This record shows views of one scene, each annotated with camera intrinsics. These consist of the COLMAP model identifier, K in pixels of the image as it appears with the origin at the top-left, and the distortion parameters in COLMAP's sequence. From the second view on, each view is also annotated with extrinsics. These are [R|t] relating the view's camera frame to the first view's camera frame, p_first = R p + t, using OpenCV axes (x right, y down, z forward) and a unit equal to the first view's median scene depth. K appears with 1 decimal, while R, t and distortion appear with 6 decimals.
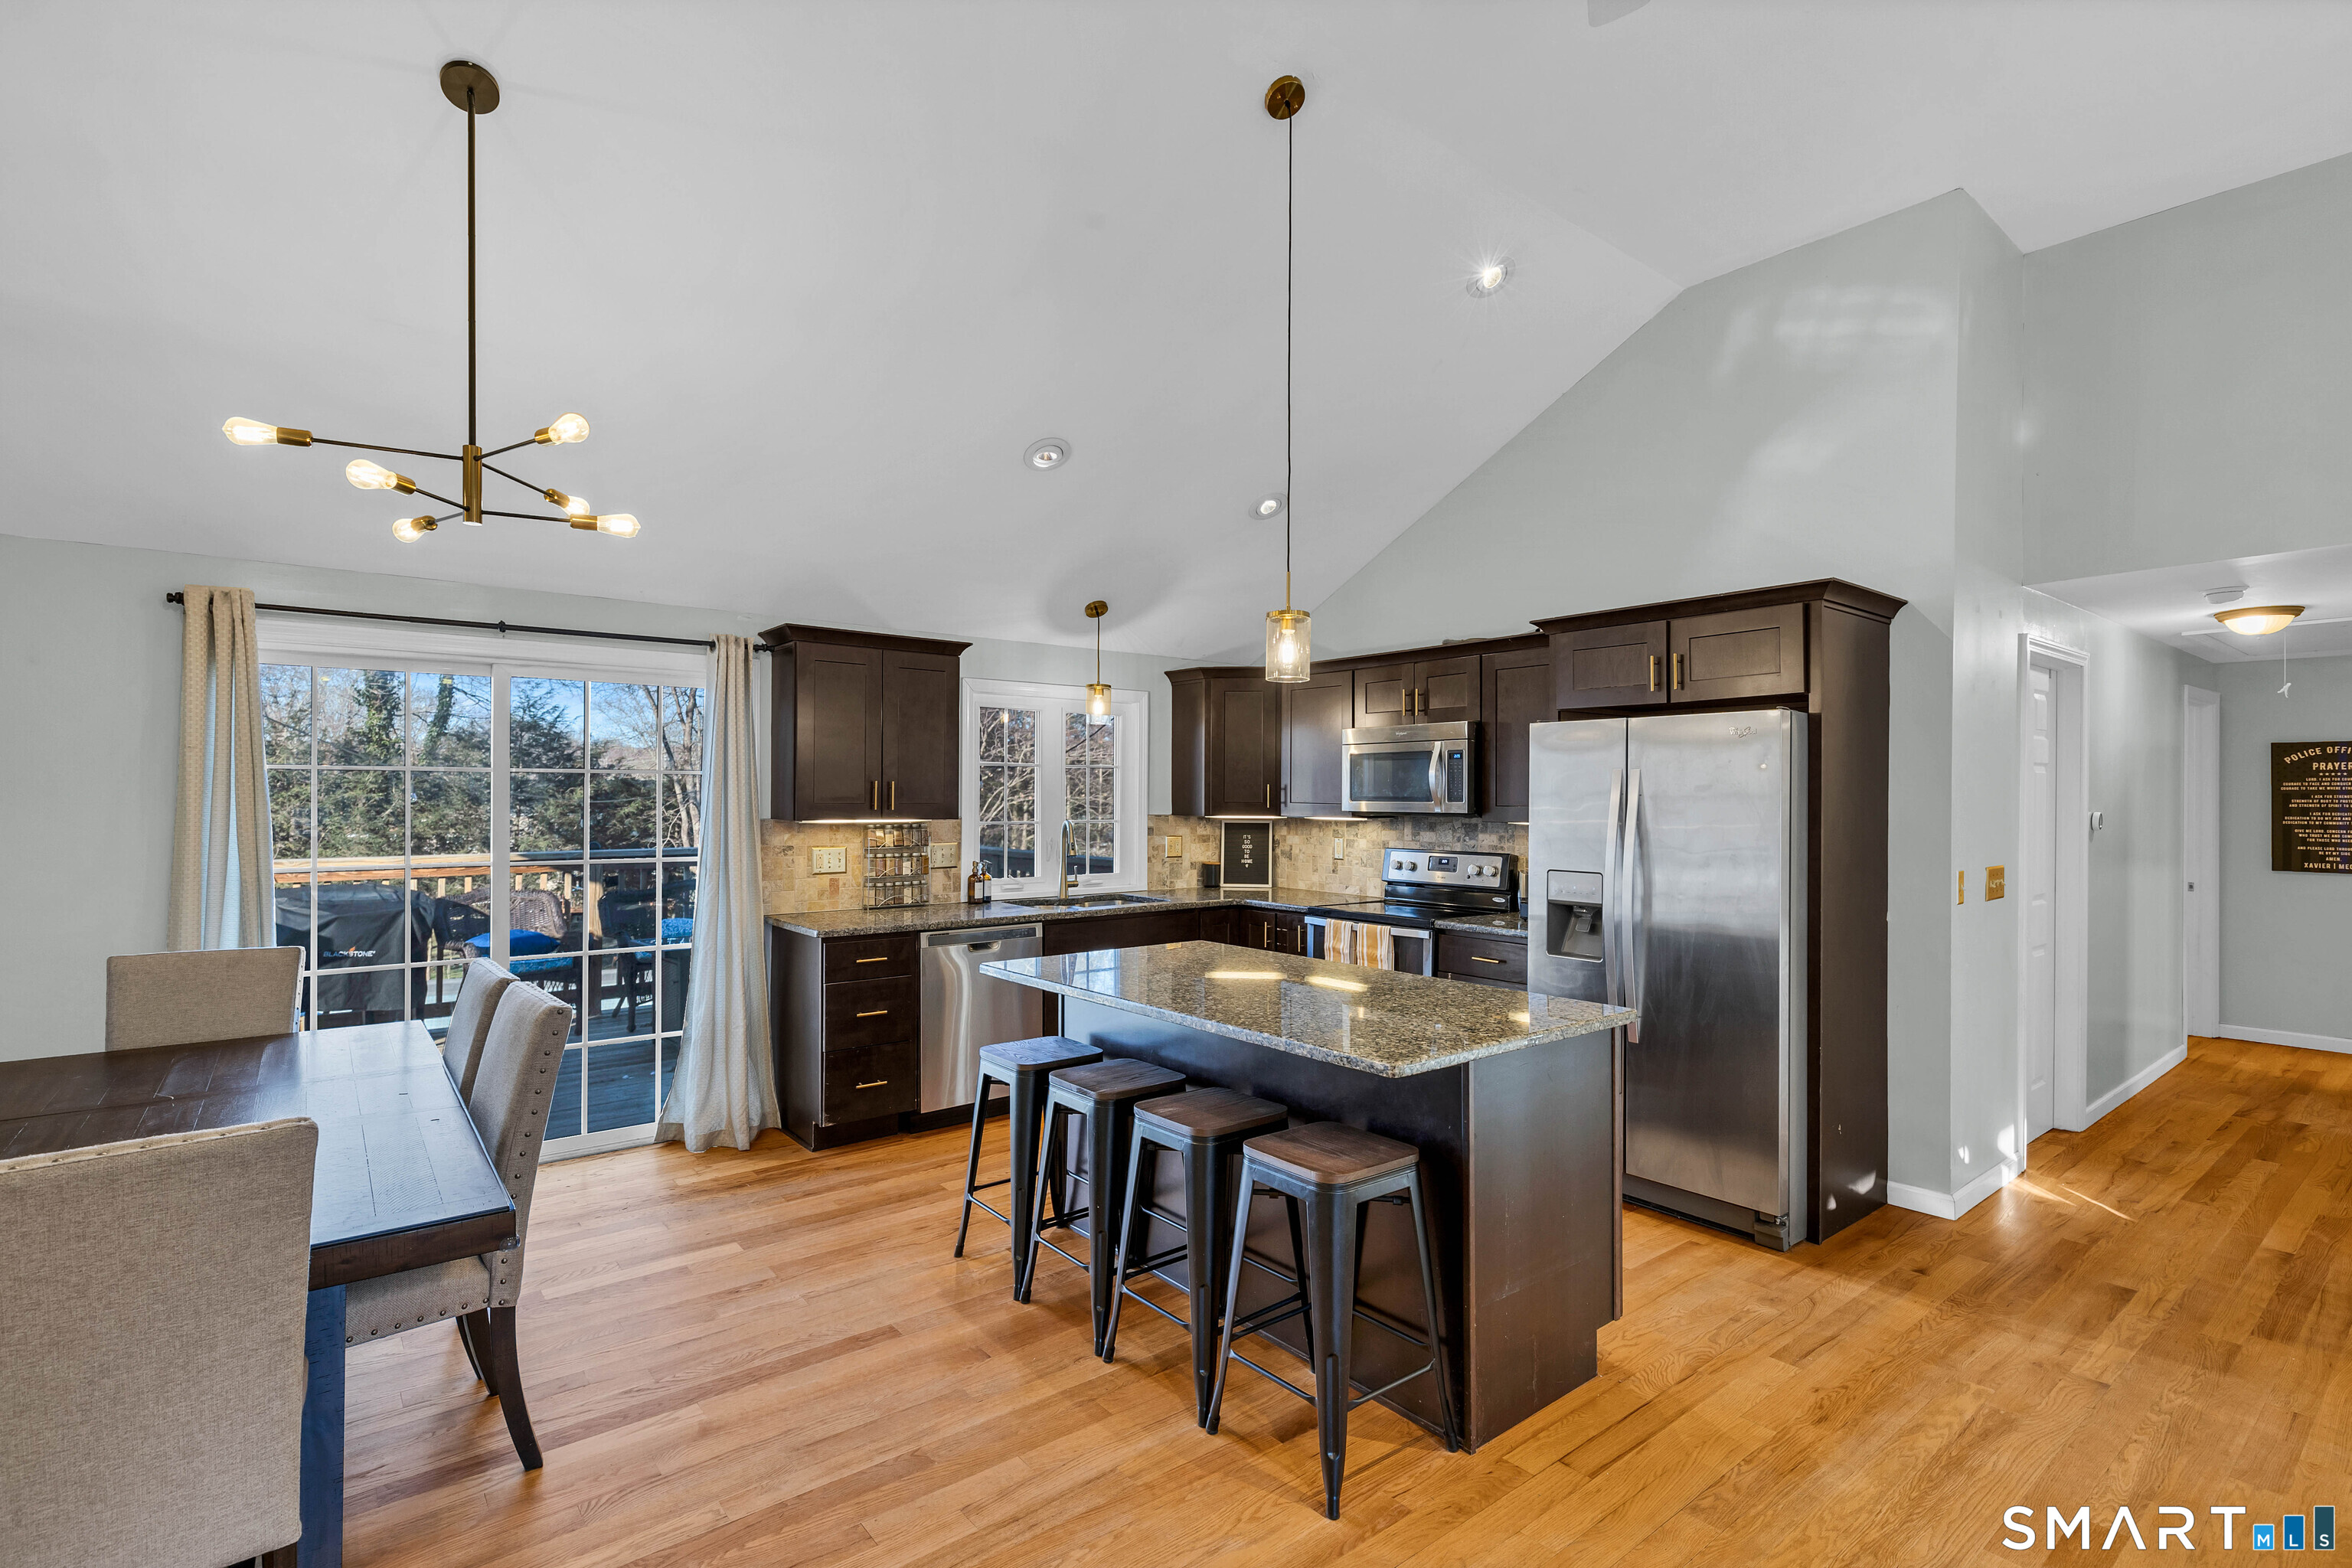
lens RADIAL K [[1089.5, 0, 1142.6], [0, 1089.5, 798.6], [0, 0, 1]] dist [0.011583, -0.002838]
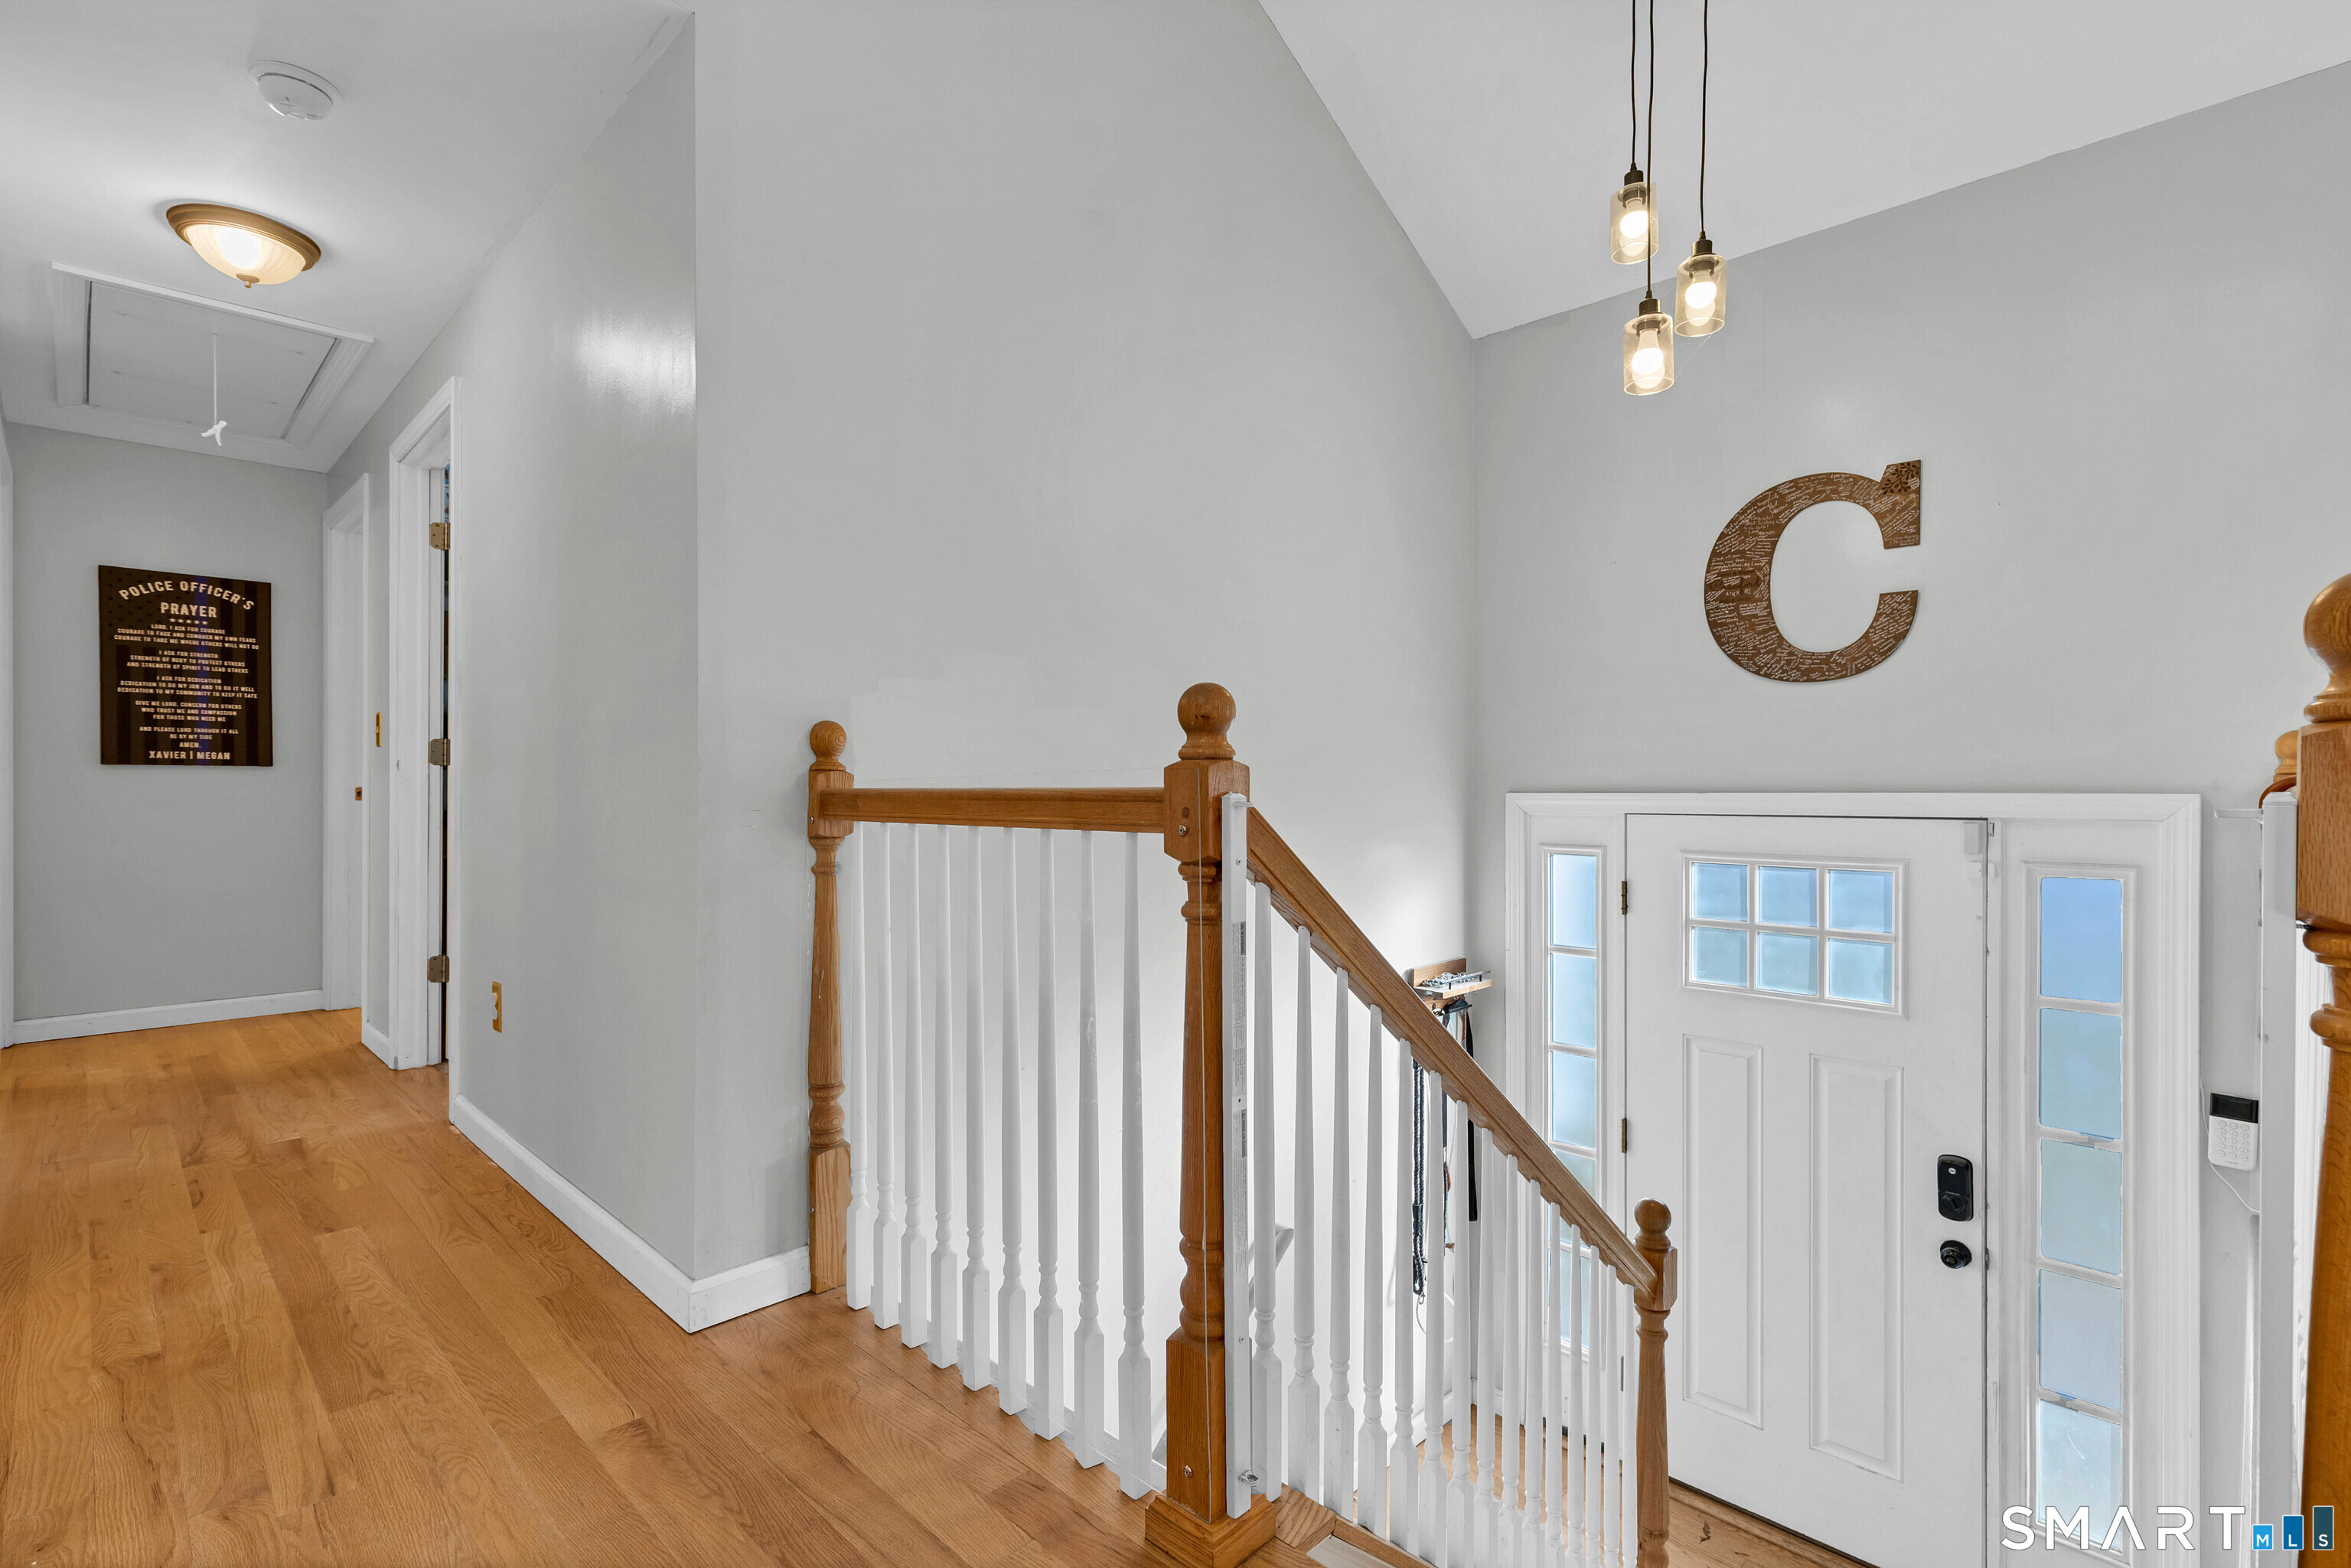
lens RADIAL K [[1089.0, 0, 1182.0], [0, 1089.0, 782.2], [0, 0, 1]] dist [0.011583, -0.002838]
pose [[-0.139131, 0.008817, 0.990235, 0.383225], [0.001616, 0.999961, -0.008677, 0.102896], [-0.990273, 0.000393, -0.139140, 0.580787]]
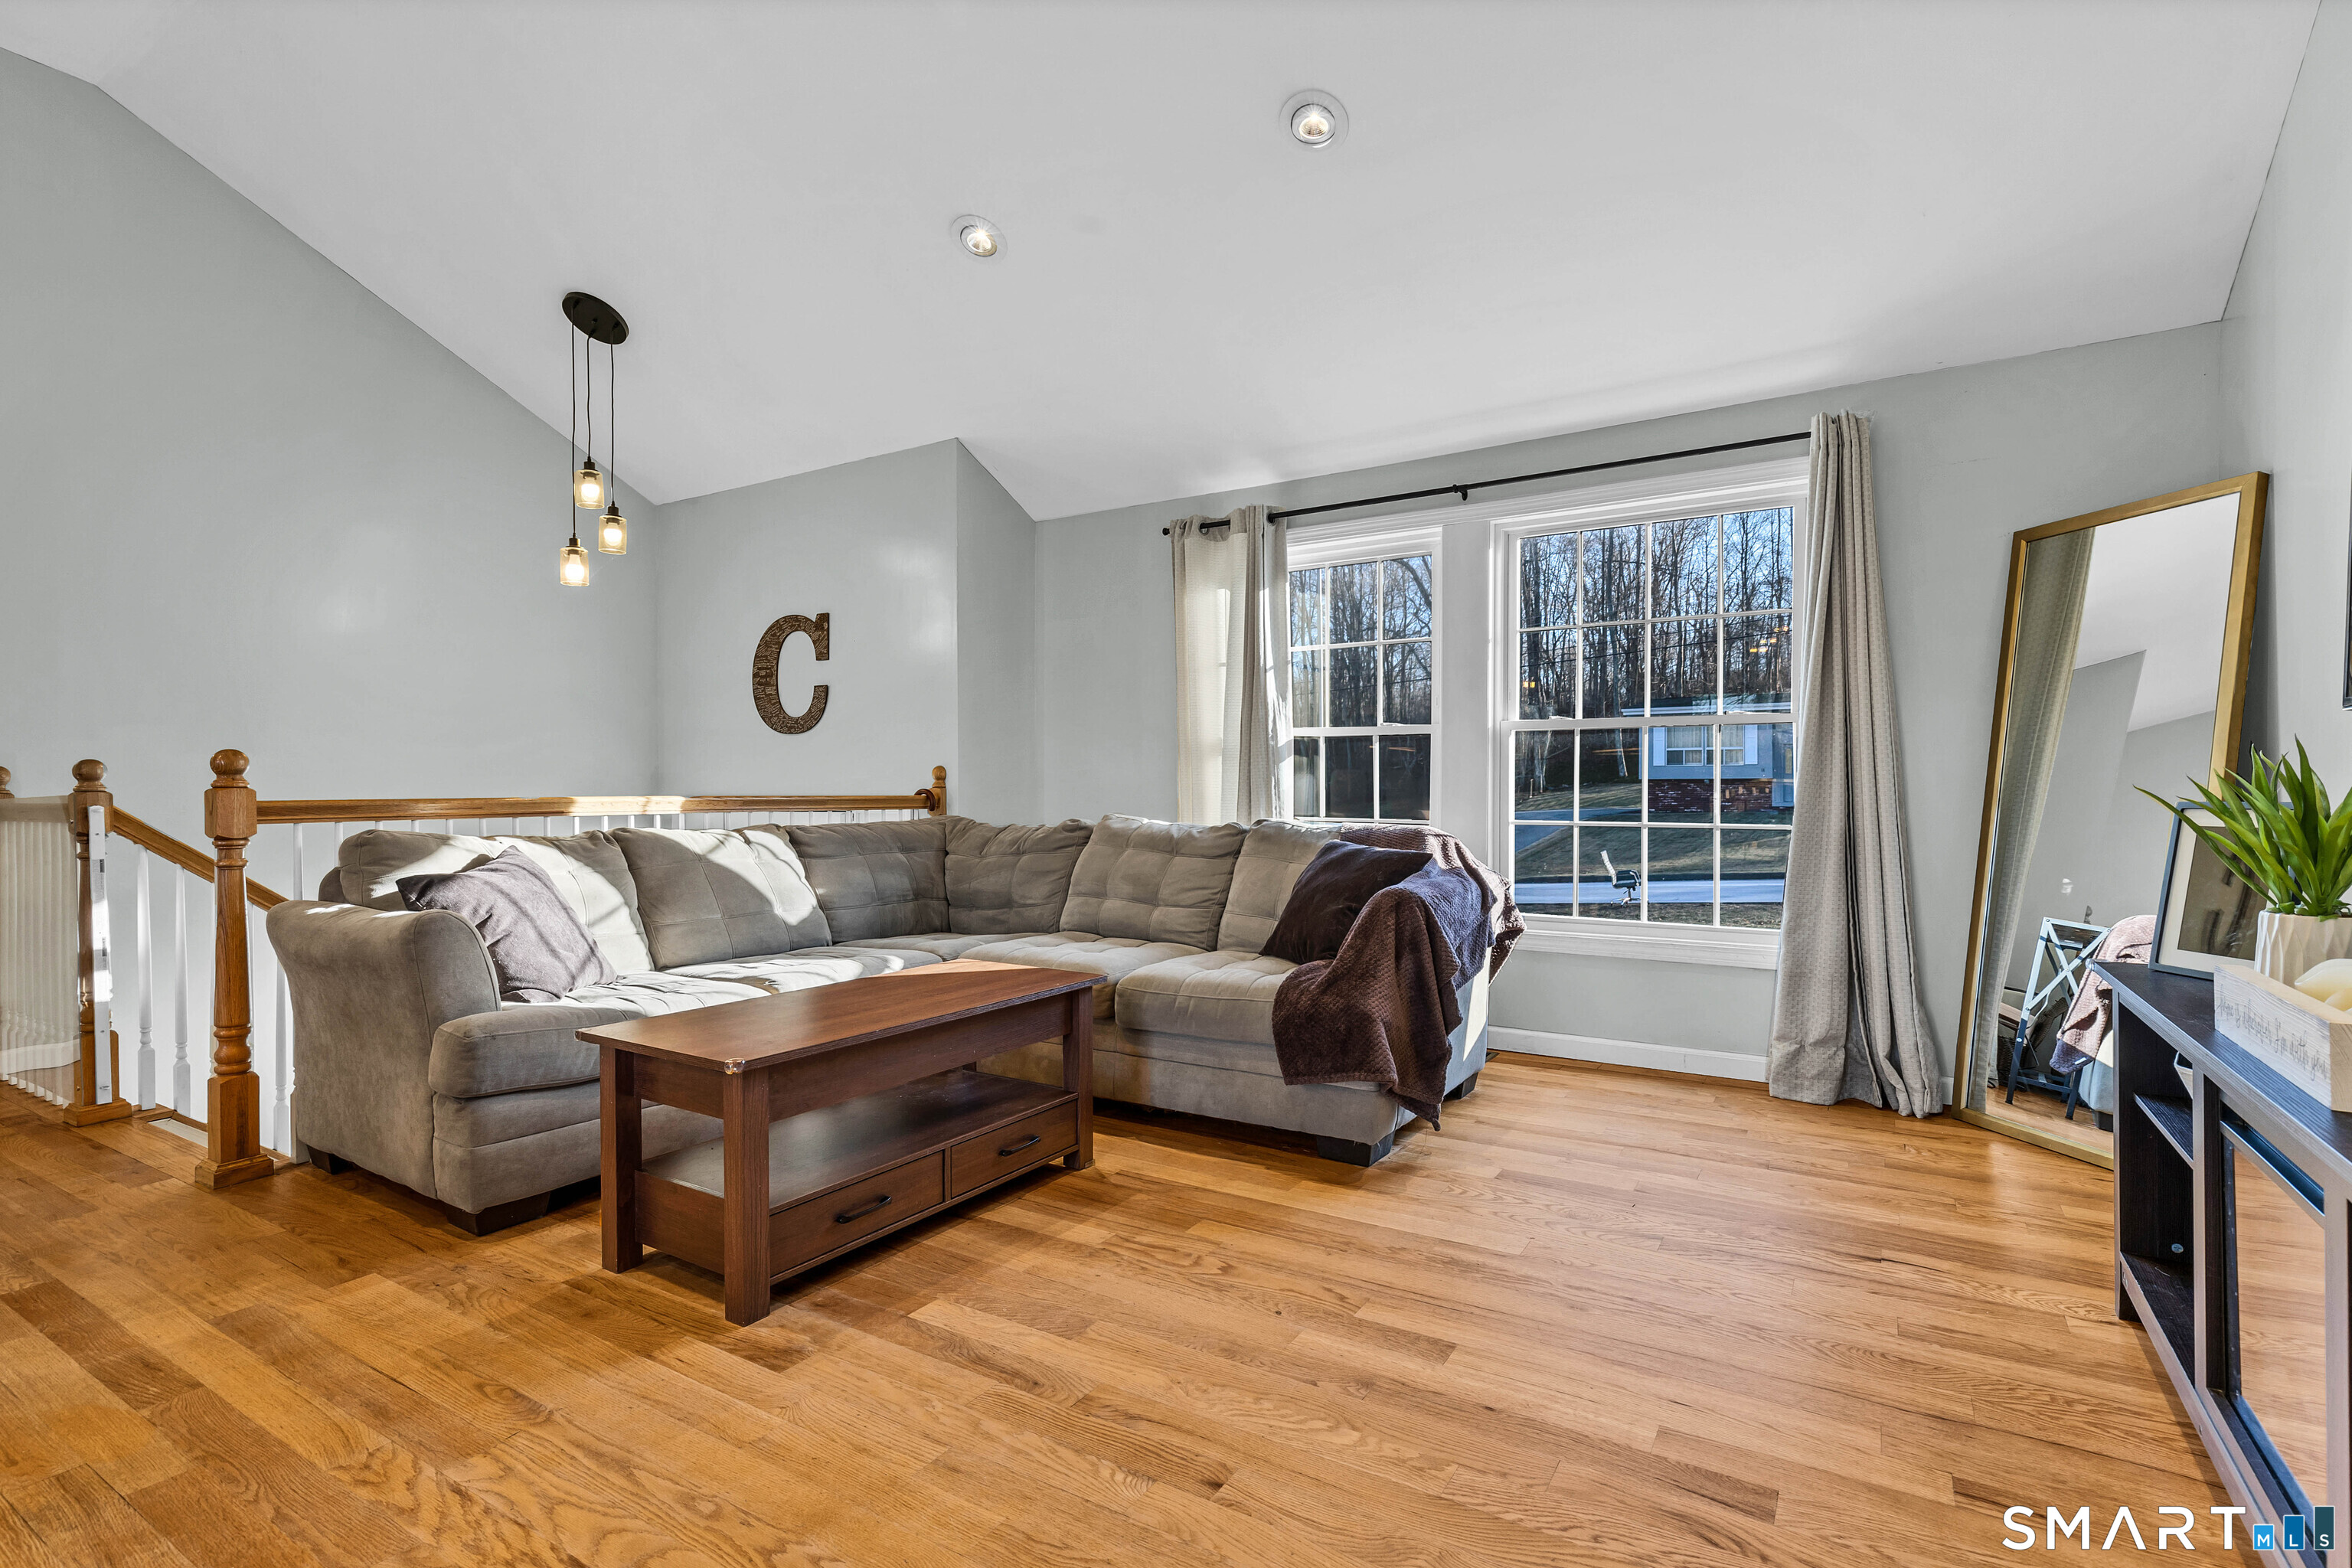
lens RADIAL K [[1089.5, 0, 1192.0], [0, 1089.5, 783.4], [0, 0, 1]] dist [0.011583, -0.002838]
pose [[-0.351211, 0.012681, 0.936210, -0.175372], [0.010543, 0.999898, -0.009588, 0.103596], [-0.936237, 0.006503, -0.351309, 0.163650]]
